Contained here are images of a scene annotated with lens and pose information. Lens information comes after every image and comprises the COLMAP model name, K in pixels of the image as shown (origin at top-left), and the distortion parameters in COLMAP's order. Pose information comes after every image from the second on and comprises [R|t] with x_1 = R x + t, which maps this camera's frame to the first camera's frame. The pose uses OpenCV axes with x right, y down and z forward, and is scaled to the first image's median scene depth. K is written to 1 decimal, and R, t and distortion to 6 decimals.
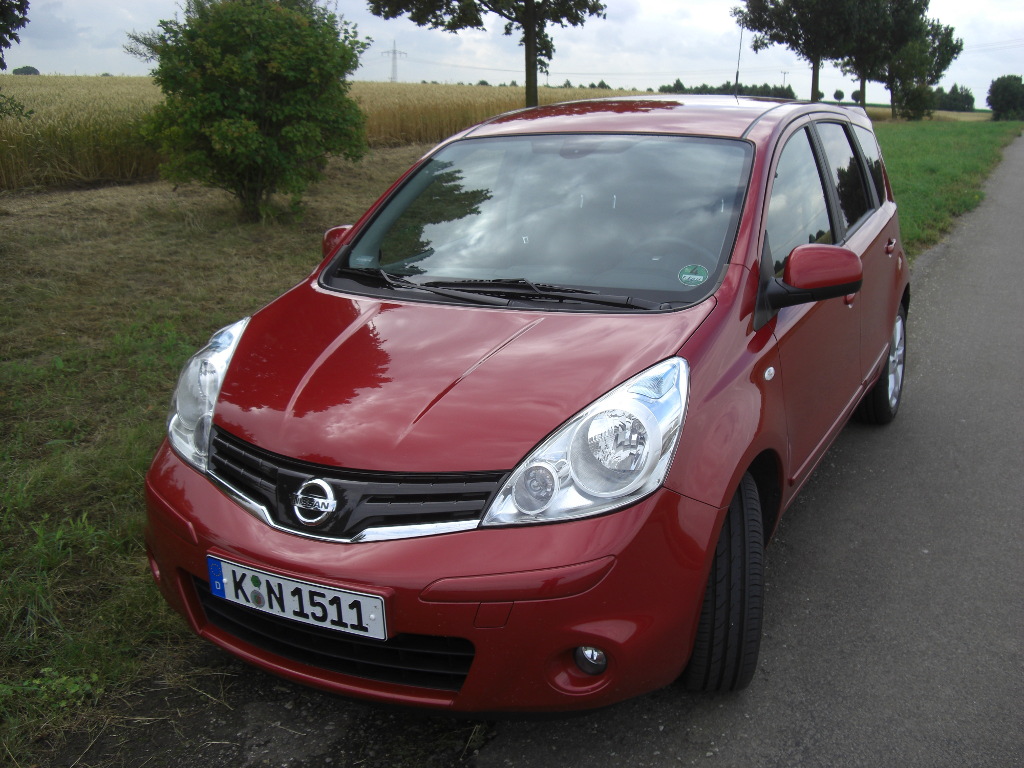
lens RADIAL K [[1118.1, 0, 510.4], [0, 1118.1, 363.4], [0, 0, 1]] dist [-0.129678, 0.033729]
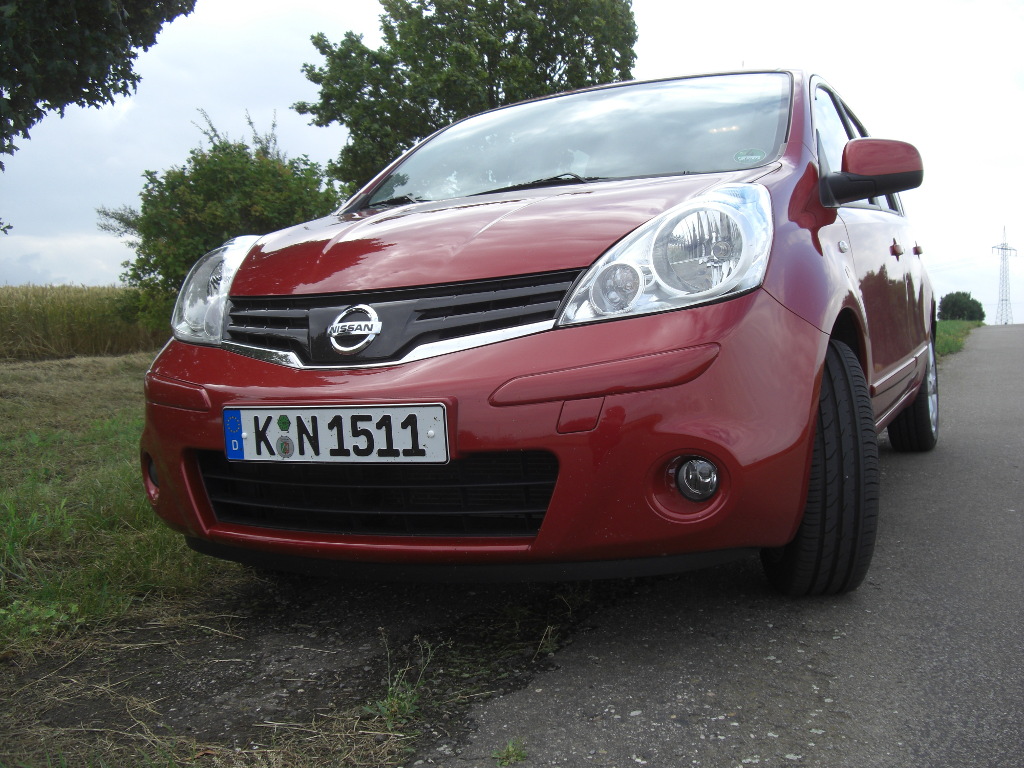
lens RADIAL K [[1106.3, 0, 512.0], [0, 1106.3, 384.0], [0, 0, 1]] dist [-0.110609, -0.041915]
pose [[0.998775, -0.029658, 0.039602, -0.089327], [0.037490, 0.975981, -0.214608, 0.345542], [-0.032286, 0.215830, 0.975897, 0.178171]]
